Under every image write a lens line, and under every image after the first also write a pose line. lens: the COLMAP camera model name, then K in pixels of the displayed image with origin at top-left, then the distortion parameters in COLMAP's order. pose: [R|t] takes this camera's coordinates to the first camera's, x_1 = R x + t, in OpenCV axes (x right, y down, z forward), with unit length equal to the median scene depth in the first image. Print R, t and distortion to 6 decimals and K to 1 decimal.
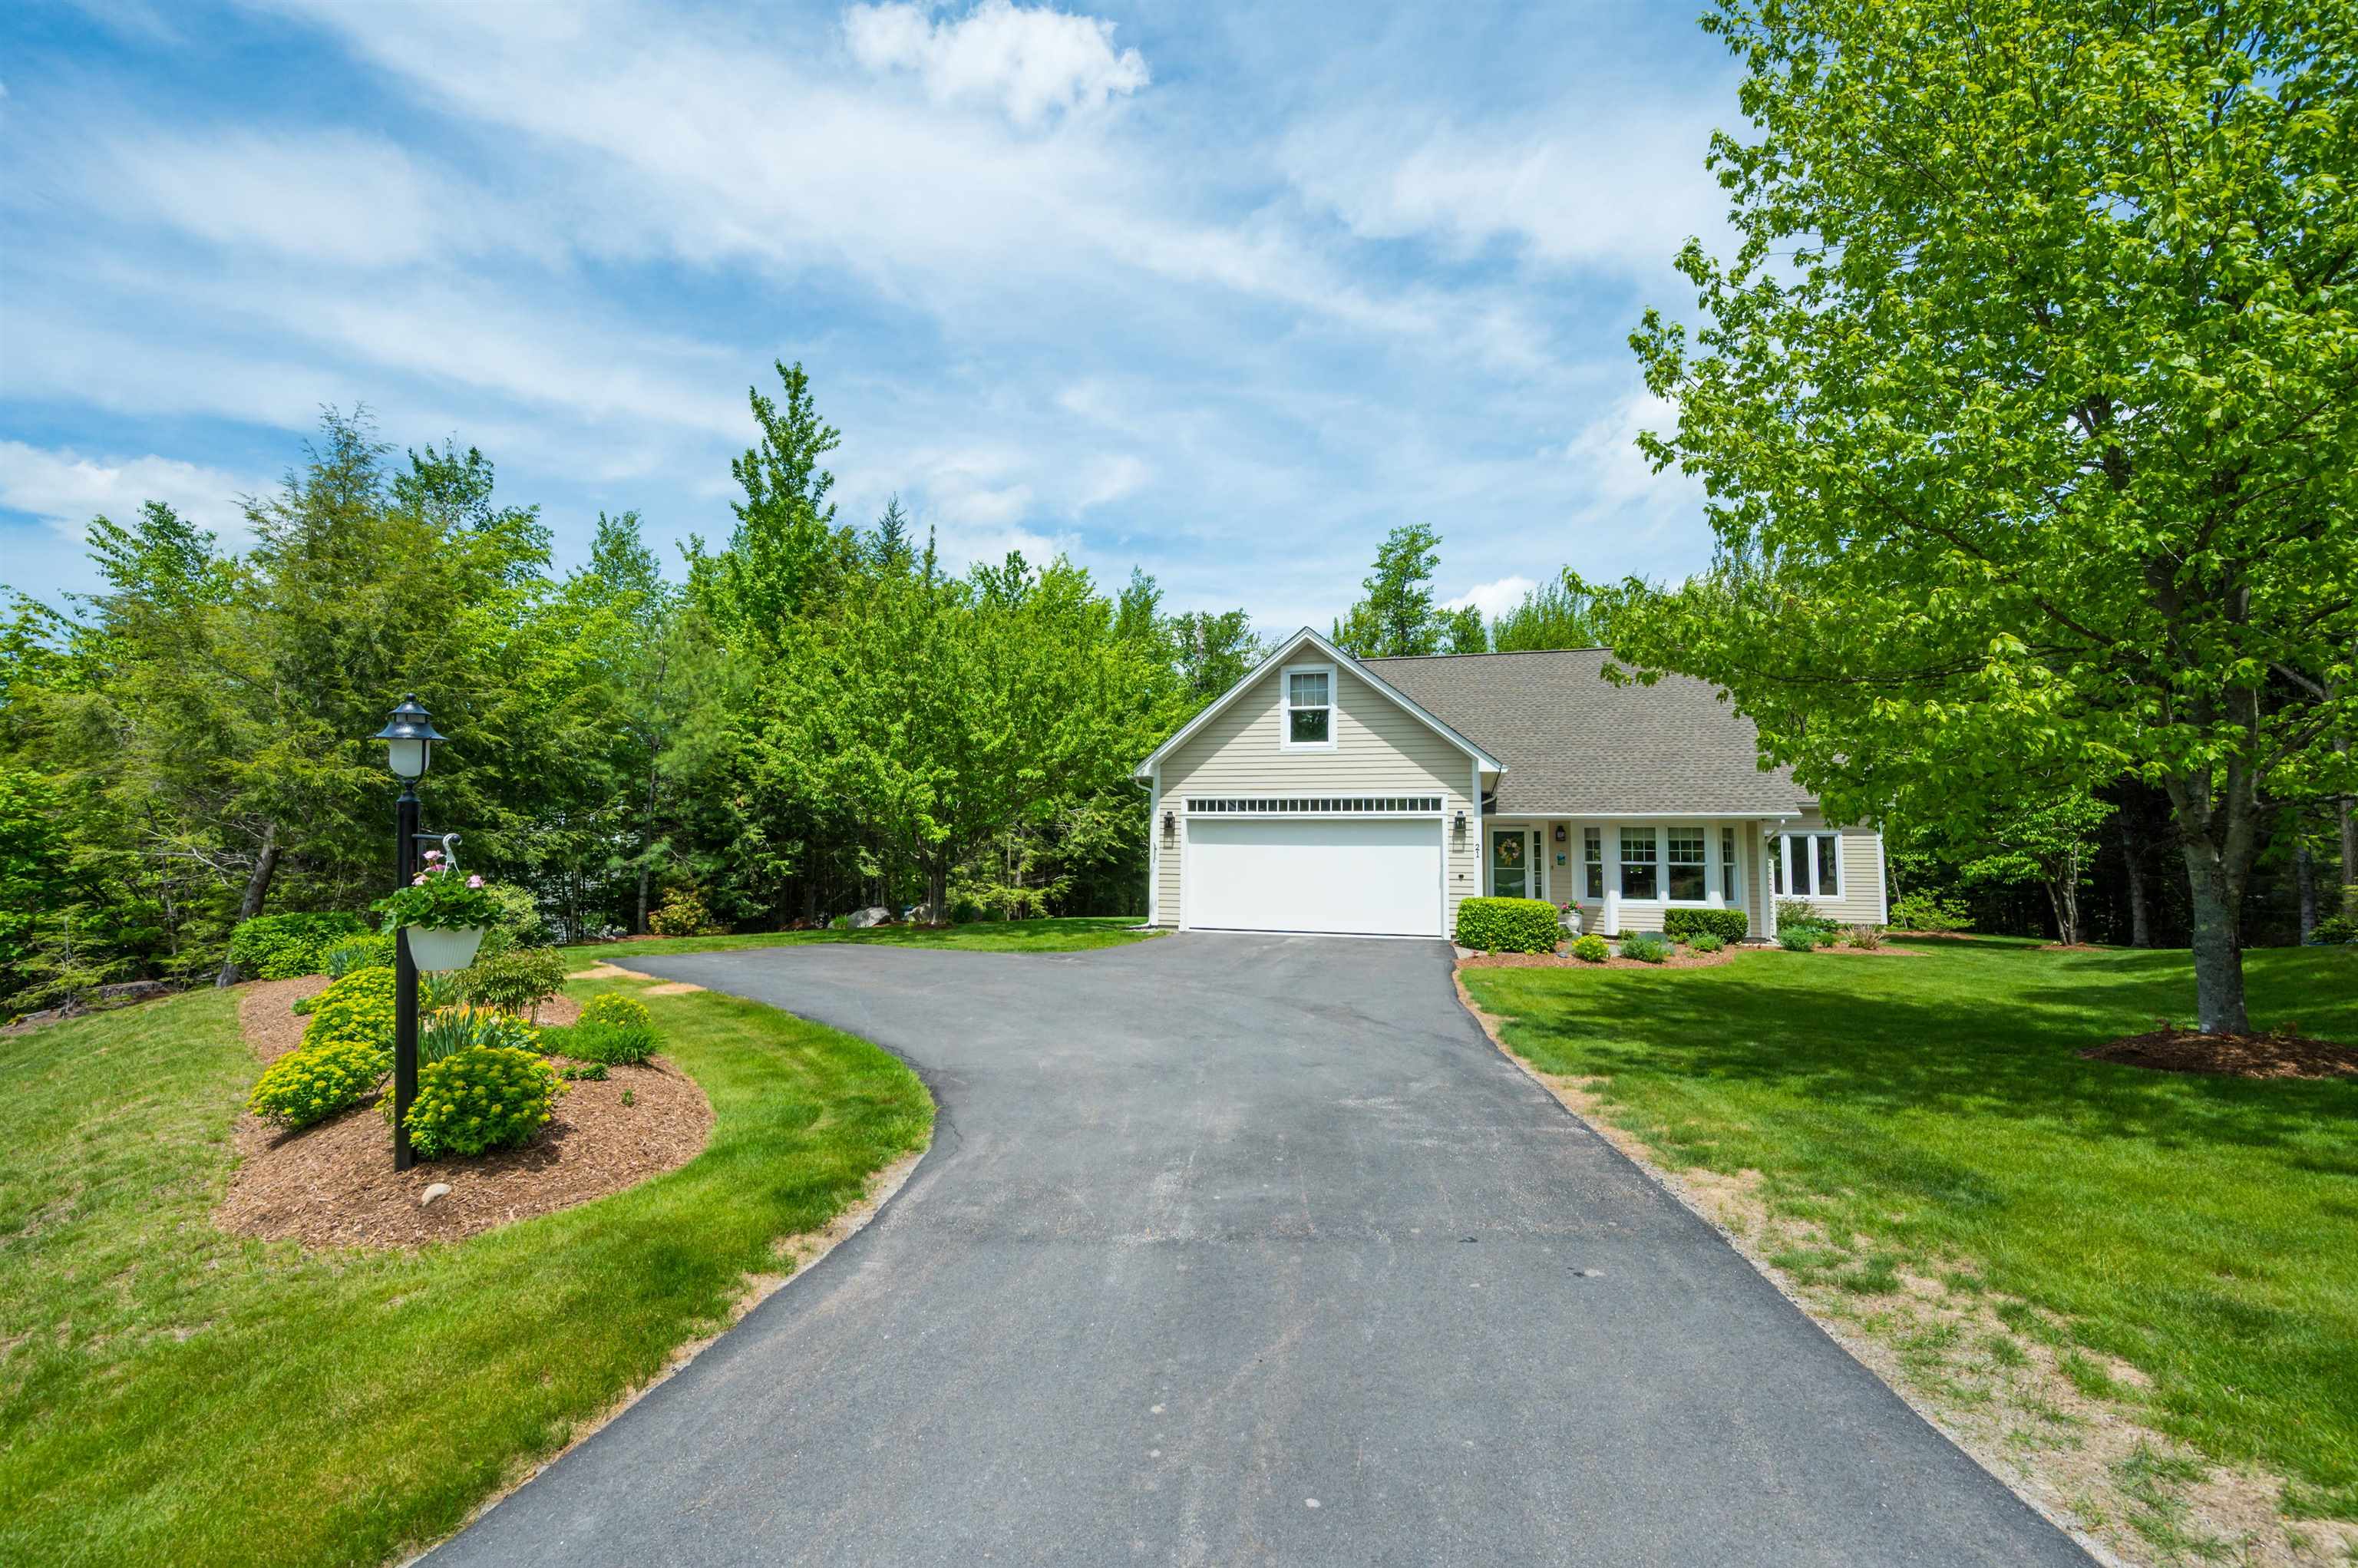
lens RADIAL K [[950.7, 0, 1179.0], [0, 950.7, 784.0], [0, 0, 1]] dist [-0.001583, 0.000257]
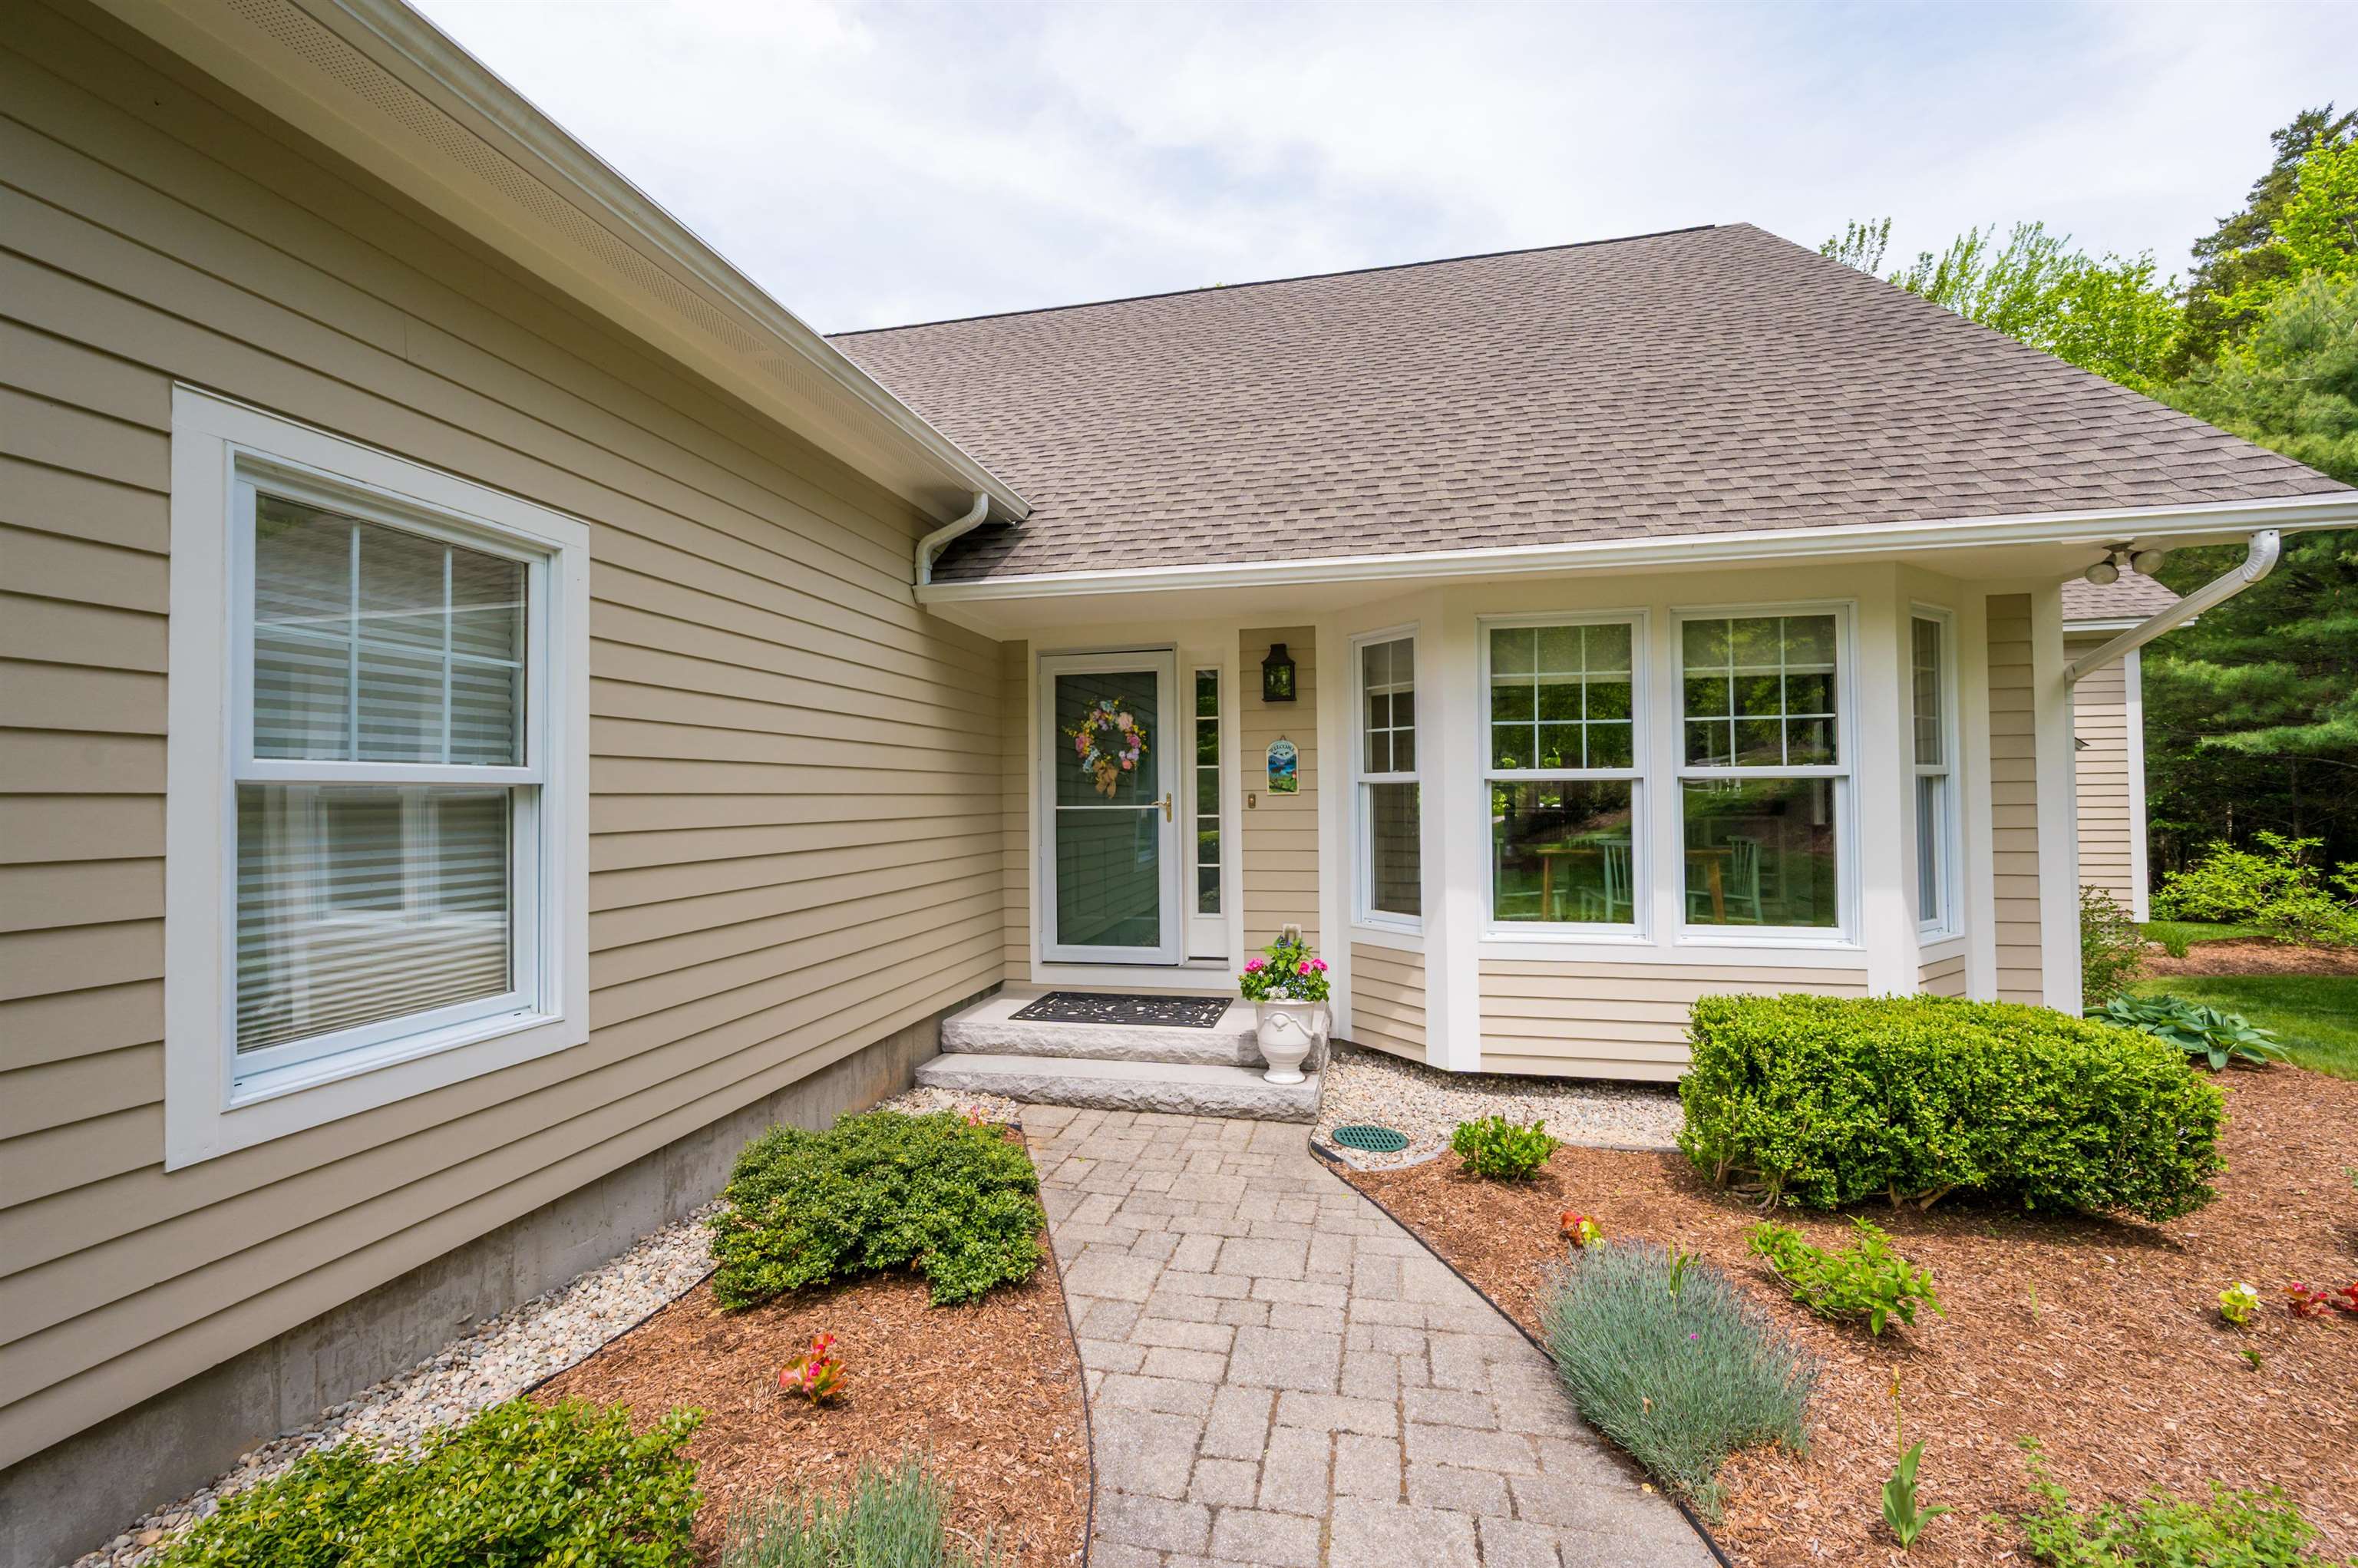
lens RADIAL K [[950.7, 0, 1179.0], [0, 950.7, 784.0], [0, 0, 1]] dist [-0.001583, 0.000257]
pose [[0.996799, -0.020549, 0.077268, 0.395638], [0.015700, 0.997900, 0.062842, 0.074205], [-0.078397, -0.061428, 0.995028, 0.825261]]
